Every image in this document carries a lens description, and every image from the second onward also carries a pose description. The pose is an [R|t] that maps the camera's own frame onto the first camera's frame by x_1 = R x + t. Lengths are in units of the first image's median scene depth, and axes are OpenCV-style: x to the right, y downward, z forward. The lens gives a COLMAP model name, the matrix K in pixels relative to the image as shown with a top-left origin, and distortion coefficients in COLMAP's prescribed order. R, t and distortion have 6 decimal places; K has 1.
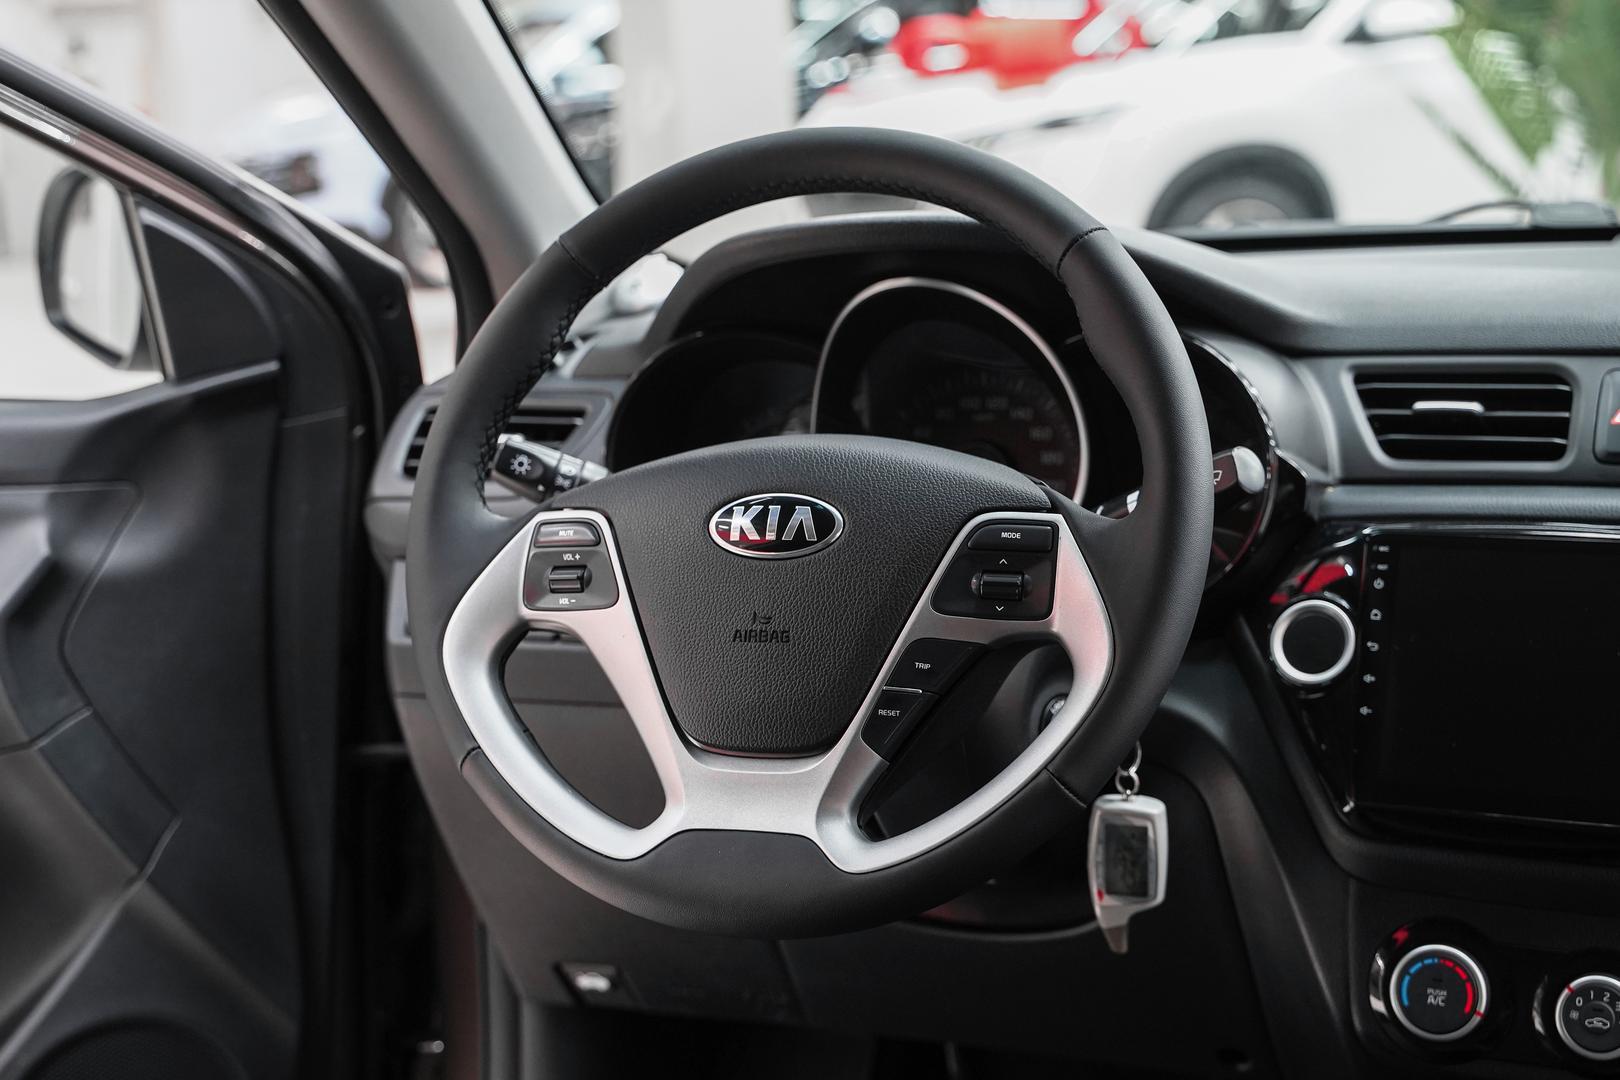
lens RADIAL K [[2362.1, 0, 803.7], [0, 2362.1, 538.6], [0, 0, 1]] dist [0.015035, 0.000000]
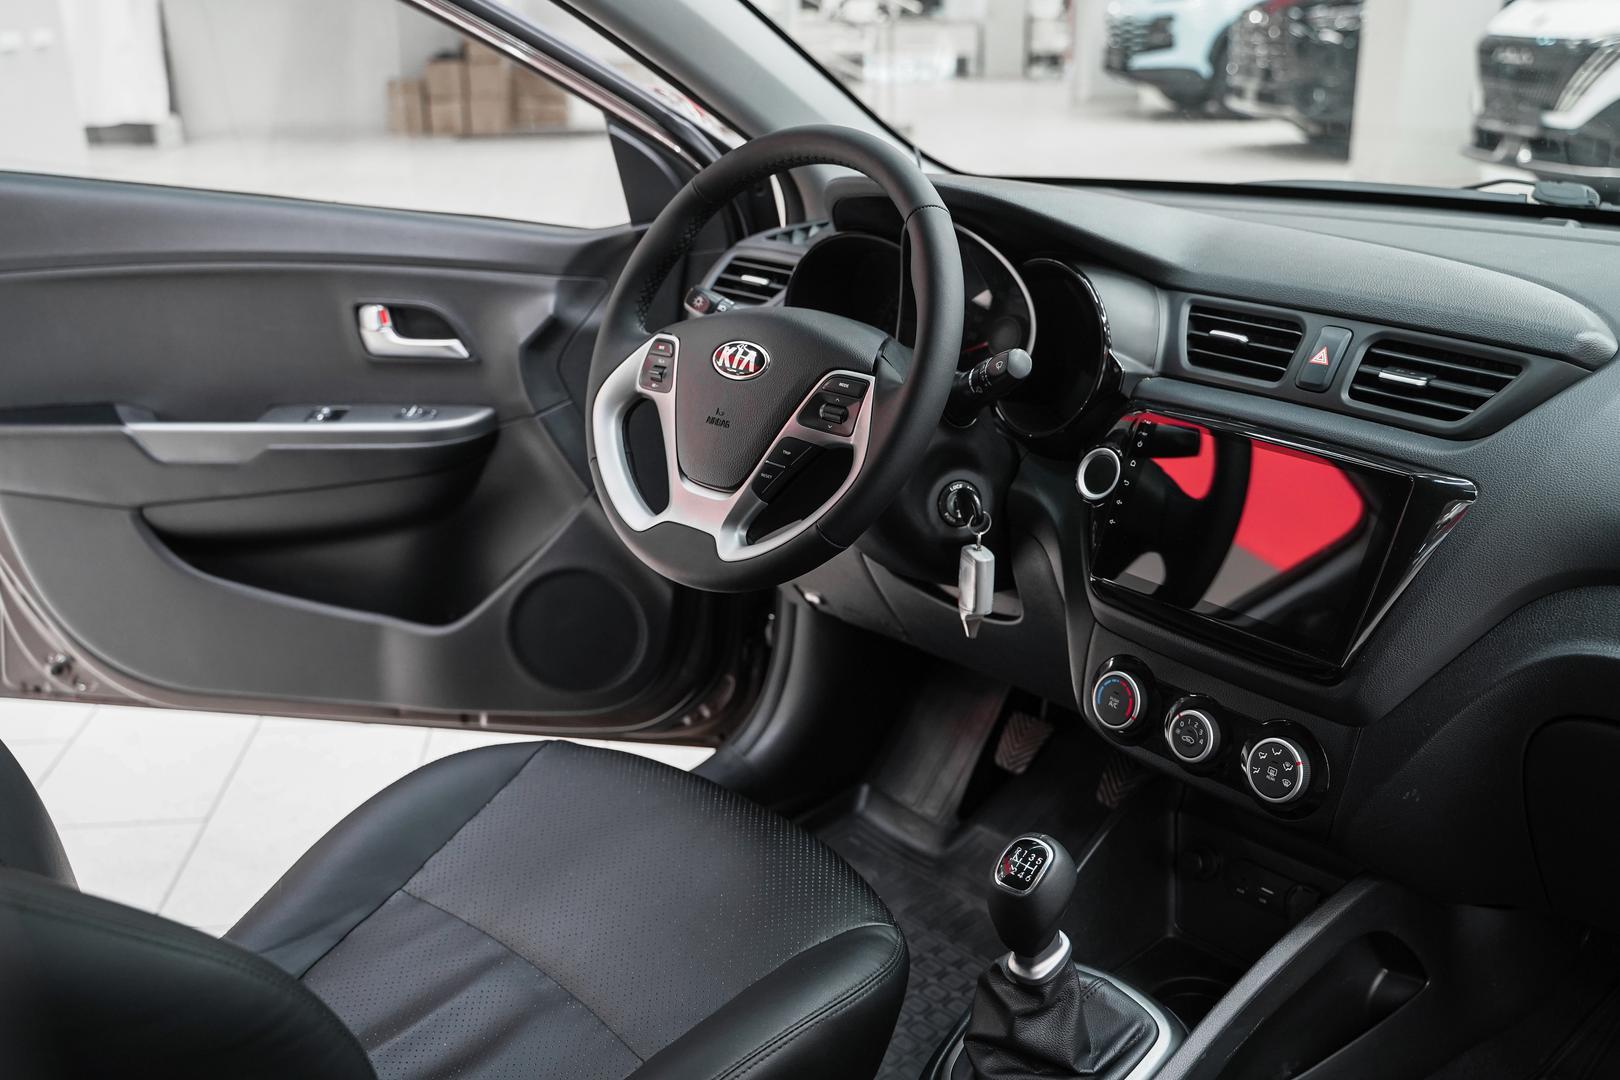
lens RADIAL K [[1581.1, 0, 798.8], [0, 1581.1, 535.1], [0, 0, 1]] dist [0.000262, 0.000000]
pose [[0.894460, 0.177064, -0.410596, 0.479737], [-0.108560, 0.976775, 0.184729, -0.090712], [0.433769, -0.120659, 0.892909, -0.042124]]
